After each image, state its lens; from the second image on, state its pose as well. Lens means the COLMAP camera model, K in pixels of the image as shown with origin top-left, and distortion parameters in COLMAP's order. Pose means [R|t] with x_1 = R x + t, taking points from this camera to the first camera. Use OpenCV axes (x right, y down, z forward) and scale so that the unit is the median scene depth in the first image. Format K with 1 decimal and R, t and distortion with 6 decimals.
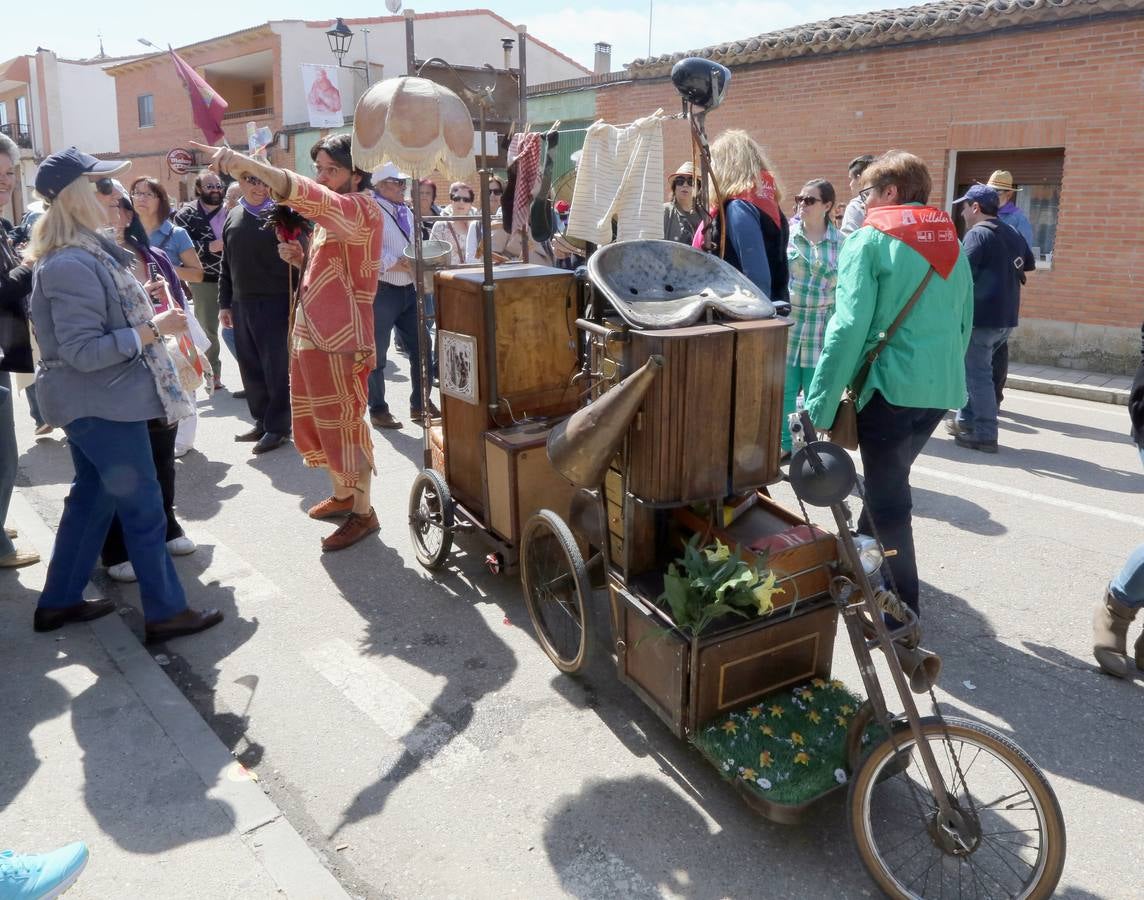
lens RADIAL K [[1066.2, 0, 571.2], [0, 1066.2, 451.1], [0, 0, 1]] dist [0.006373, 0.000000]
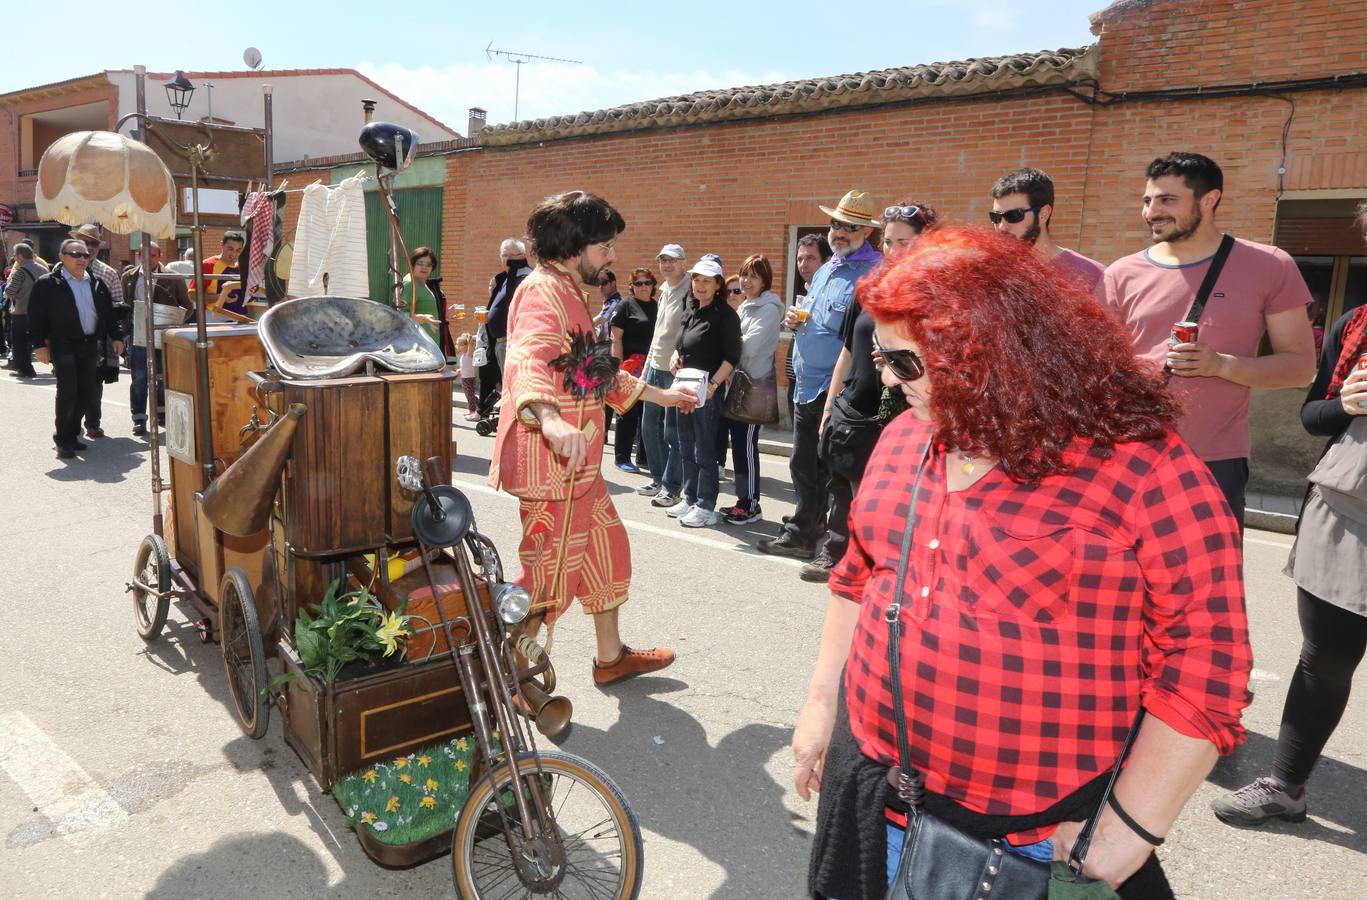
lens RADIAL K [[1210.1, 0, 686.9], [0, 1210.1, 450.6], [0, 0, 1]] dist [-0.002435, 0.060400]
pose [[0.994907, 0.006821, 0.100561, 0.157389], [0.002354, 0.995862, -0.090843, 0.028505], [-0.100765, 0.090617, 0.990775, -0.085955]]
